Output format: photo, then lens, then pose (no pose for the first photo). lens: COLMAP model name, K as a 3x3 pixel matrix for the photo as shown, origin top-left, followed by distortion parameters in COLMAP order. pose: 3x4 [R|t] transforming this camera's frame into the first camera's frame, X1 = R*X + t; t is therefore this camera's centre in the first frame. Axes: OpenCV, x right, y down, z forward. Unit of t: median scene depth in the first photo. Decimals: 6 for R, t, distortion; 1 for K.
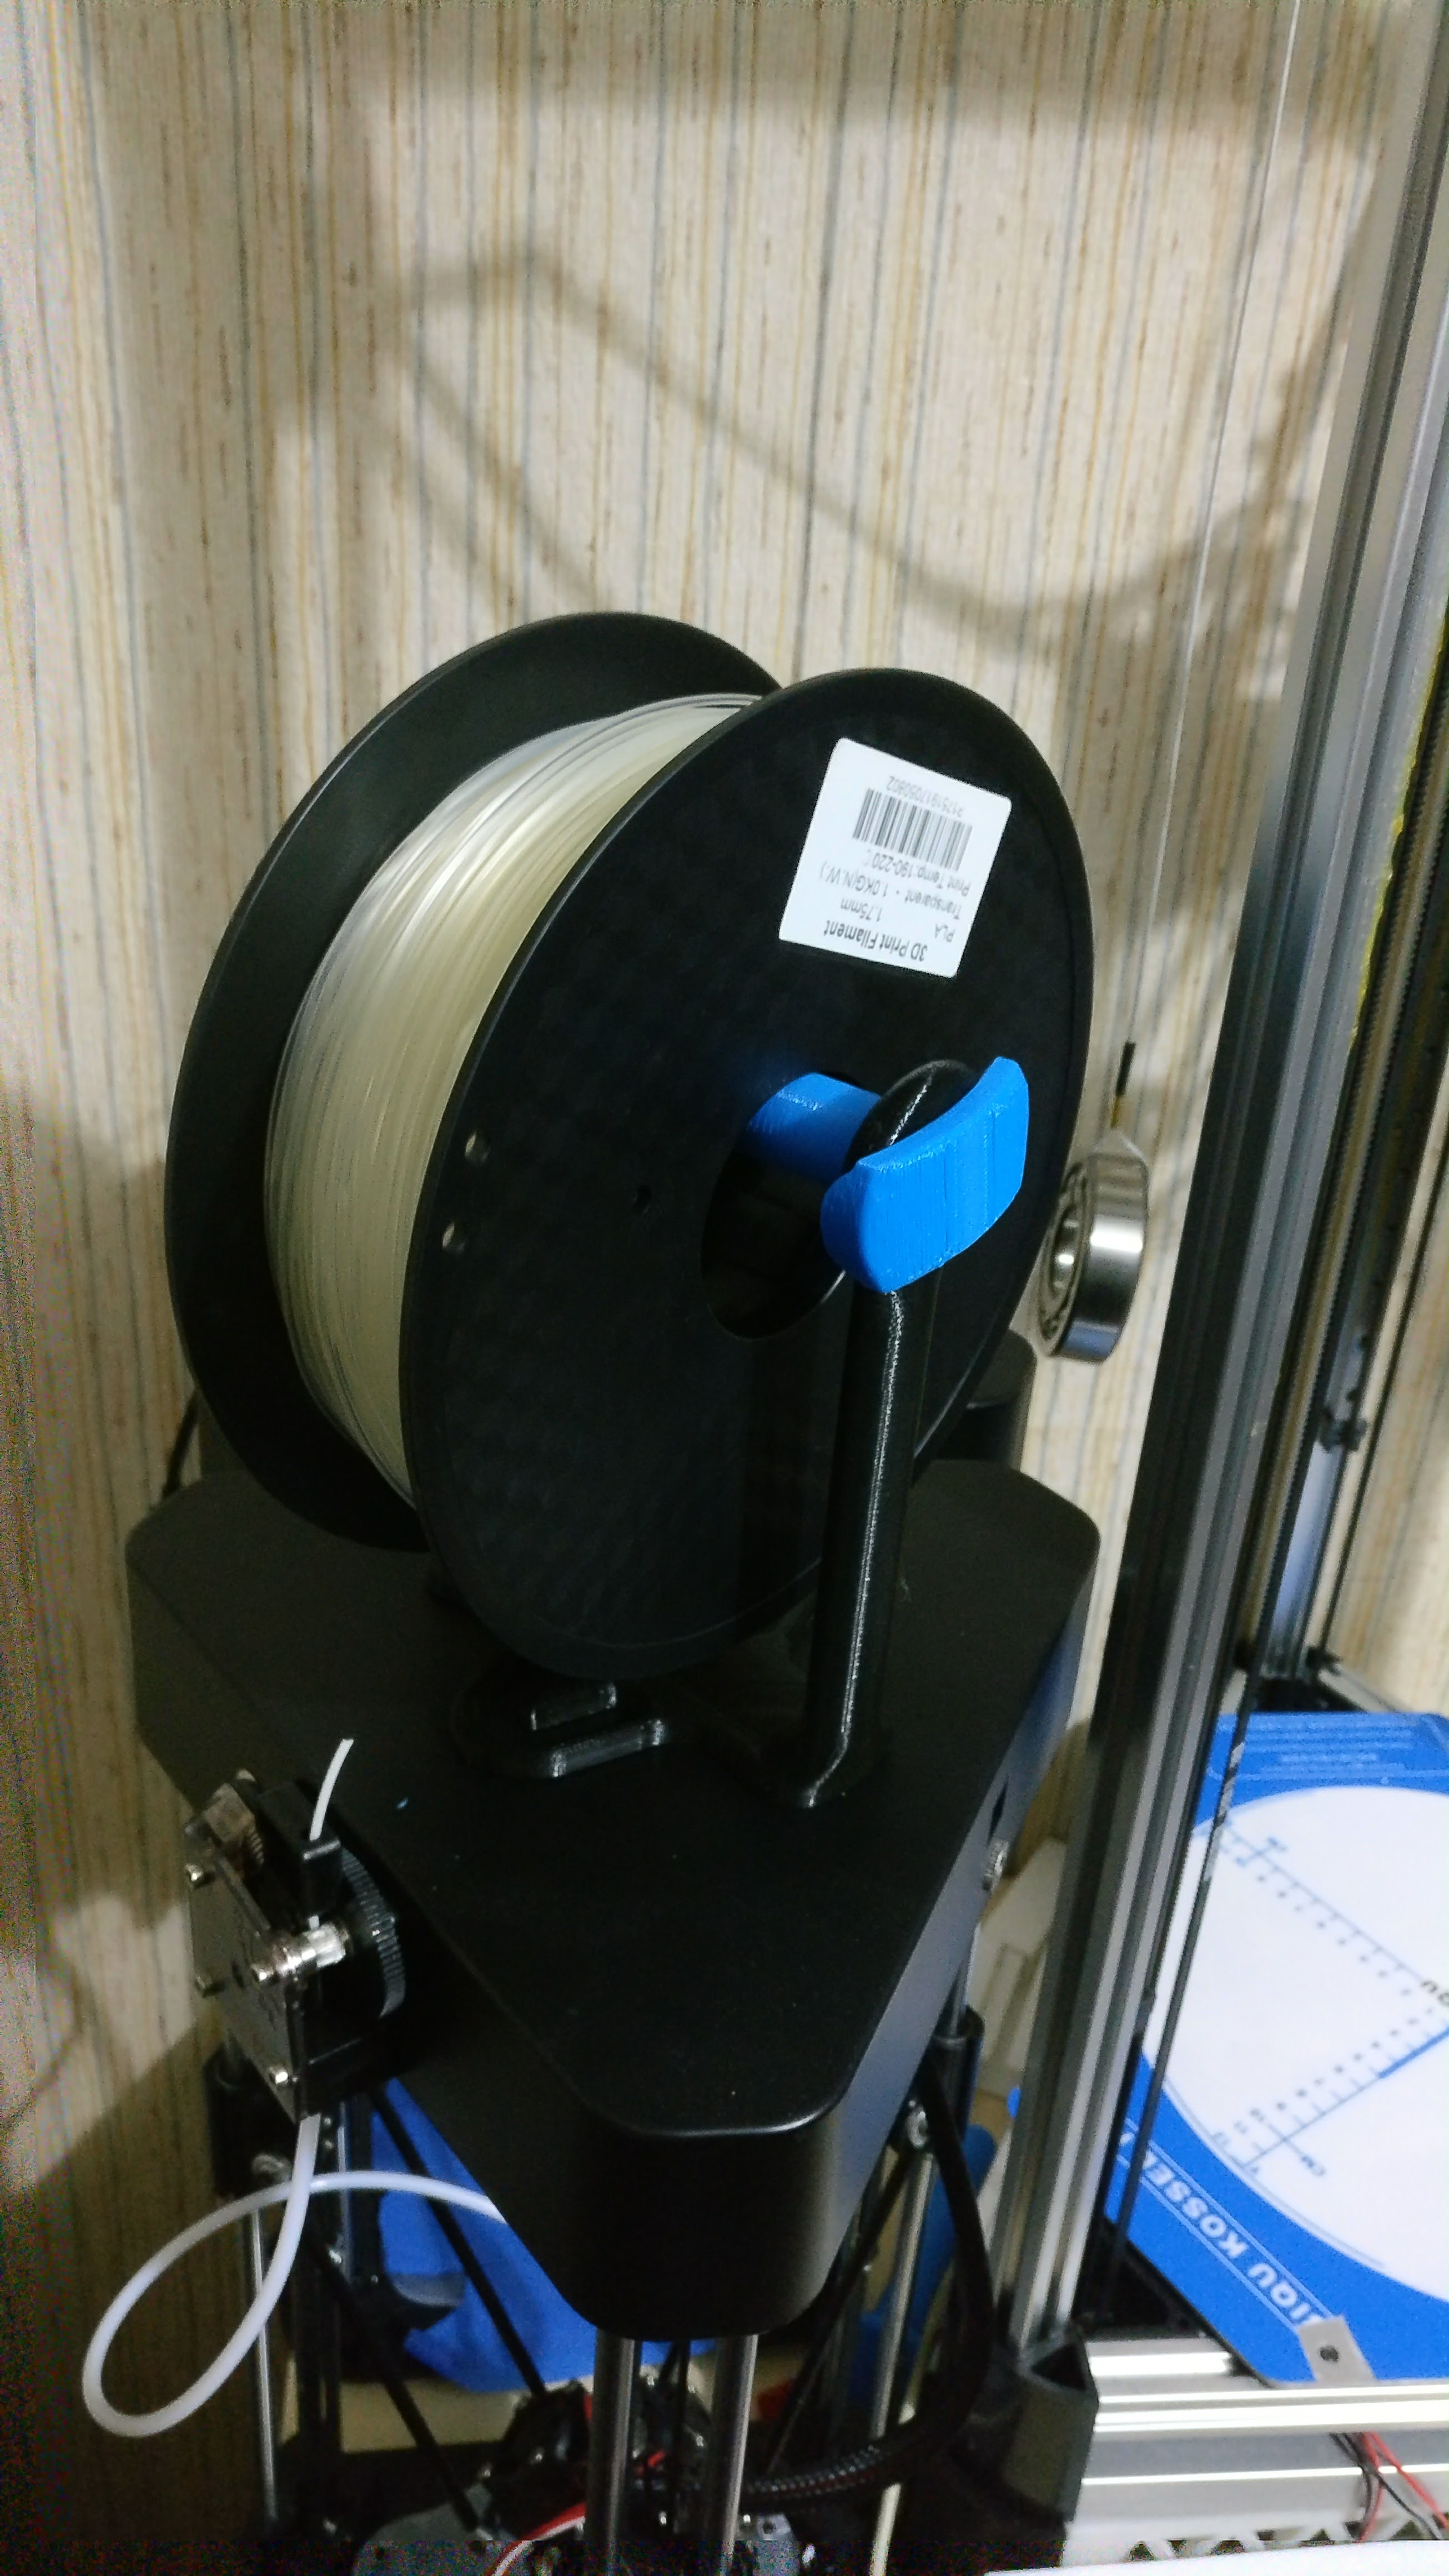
lens RADIAL K [[2208.7, 0, 728.0], [0, 2208.7, 1238.1], [0, 0, 1]] dist [-0.002691, 0.125237]
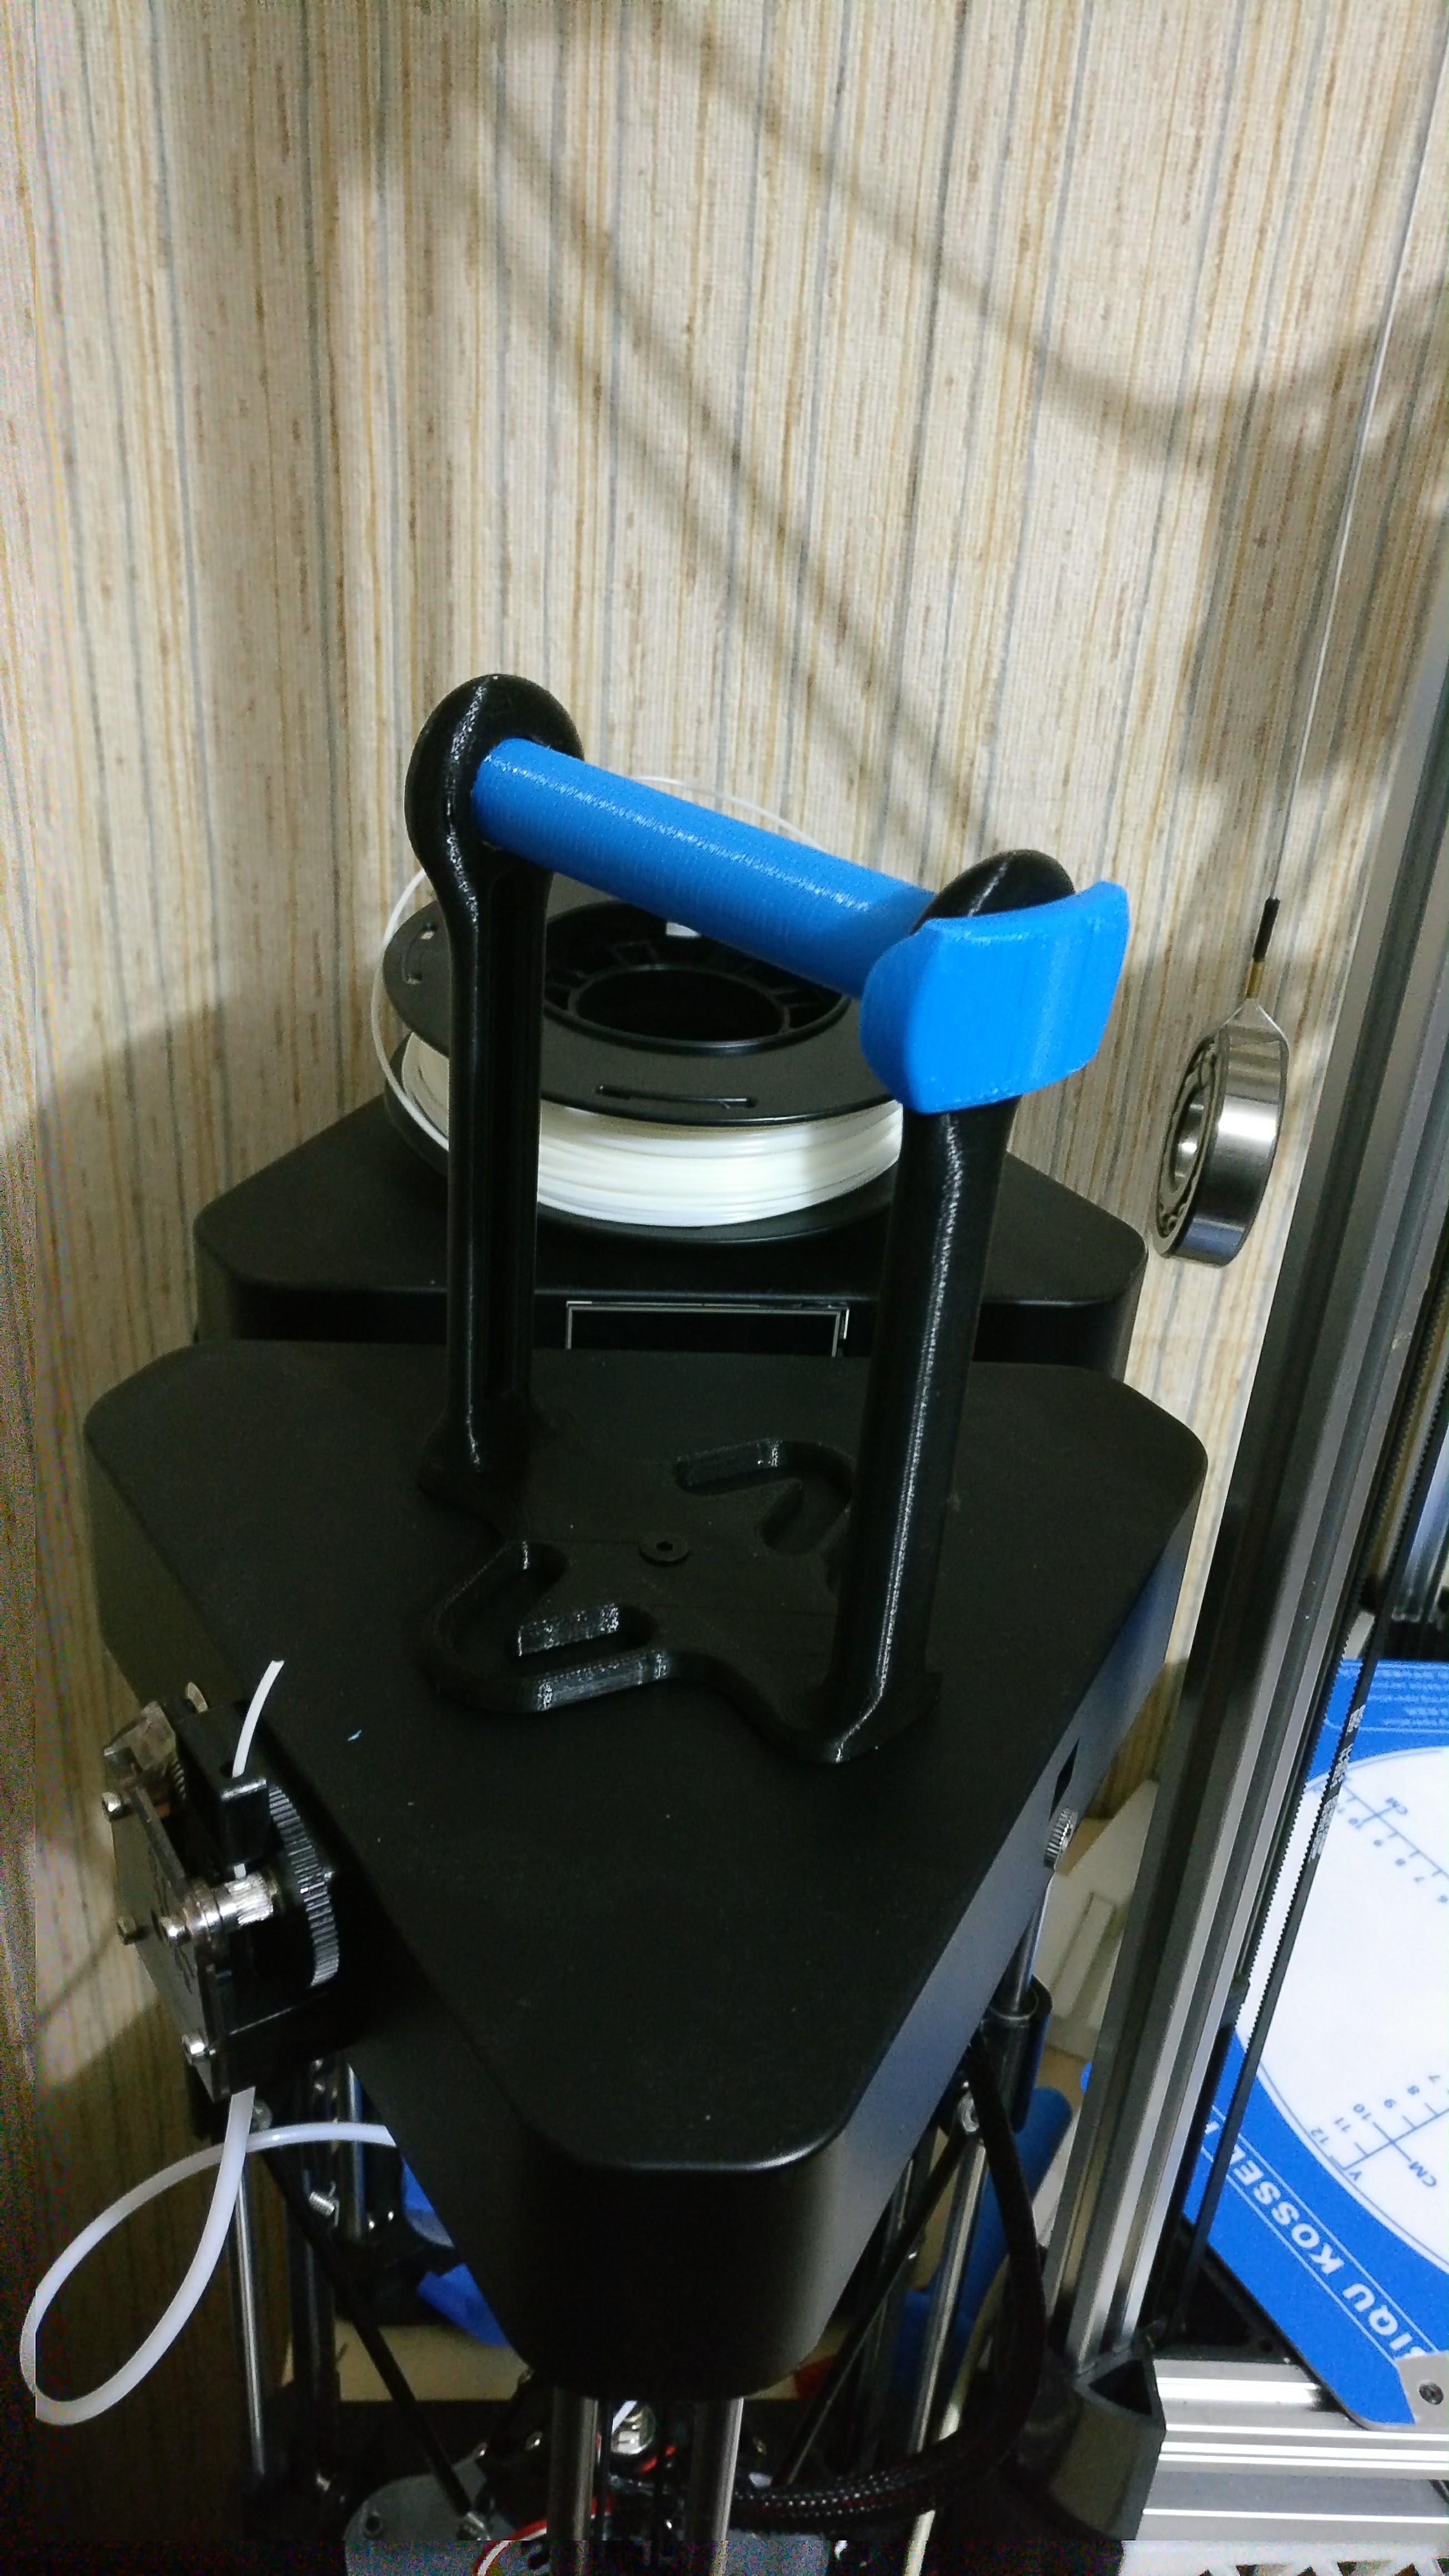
lens RADIAL K [[2208.7, 0, 728.0], [0, 2208.7, 1238.1], [0, 0, 1]] dist [-0.002691, 0.125237]
pose [[0.997485, 0.038520, -0.059495, 0.021631], [-0.035856, 0.998334, 0.045214, 0.012578], [0.061138, -0.042967, 0.997204, 0.097475]]
